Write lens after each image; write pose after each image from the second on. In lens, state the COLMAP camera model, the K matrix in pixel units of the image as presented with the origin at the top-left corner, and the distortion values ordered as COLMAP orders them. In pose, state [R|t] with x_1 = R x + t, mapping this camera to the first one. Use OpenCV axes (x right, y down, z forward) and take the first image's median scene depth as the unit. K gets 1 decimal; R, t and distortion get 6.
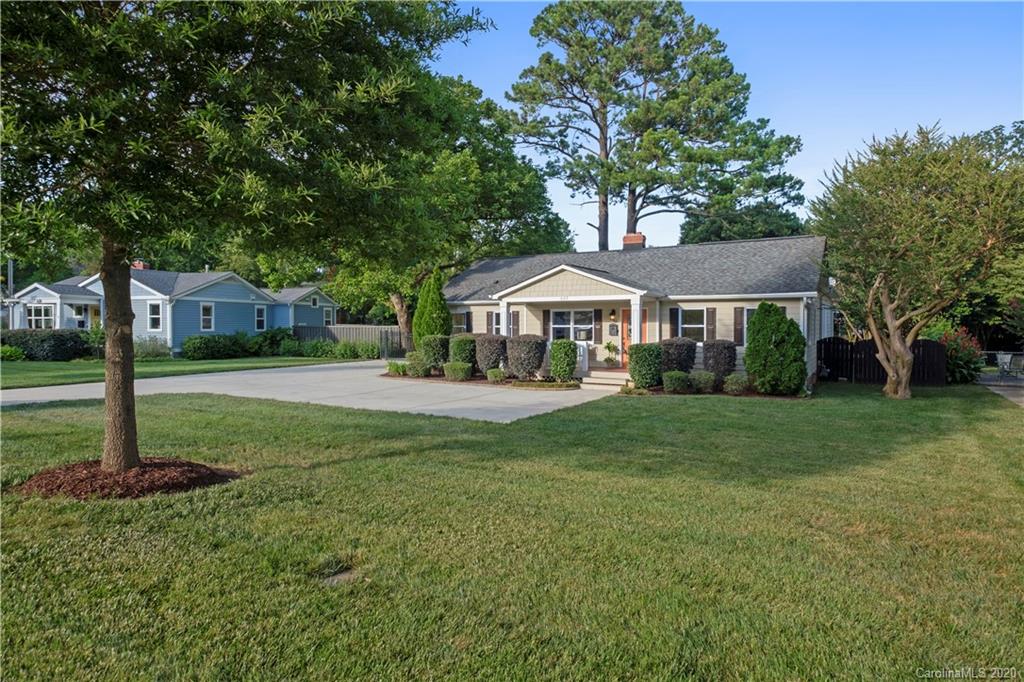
lens RADIAL K [[569.9, 0, 511.3], [0, 569.9, 337.7], [0, 0, 1]] dist [-0.001552, -0.000016]
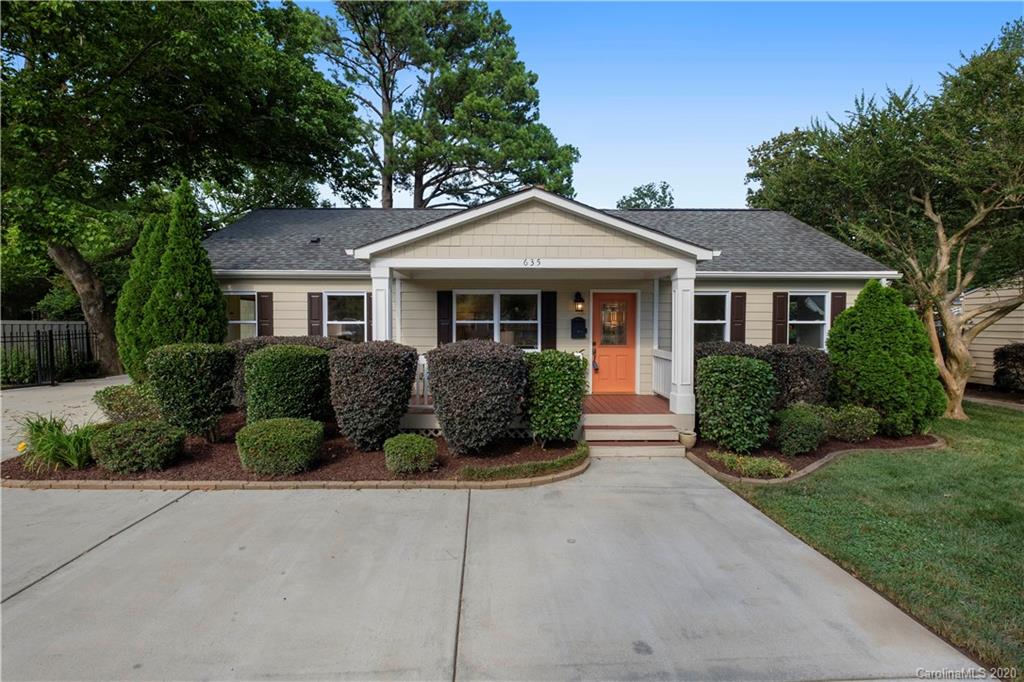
lens RADIAL K [[460.0, 0, 518.9], [0, 460.0, 336.7], [0, 0, 1]] dist [-0.001430, -0.001678]
pose [[0.853511, -0.015785, 0.520836, -0.096591], [0.010902, 0.999863, 0.012438, -0.010174], [-0.520961, -0.004938, 0.853566, 0.560612]]
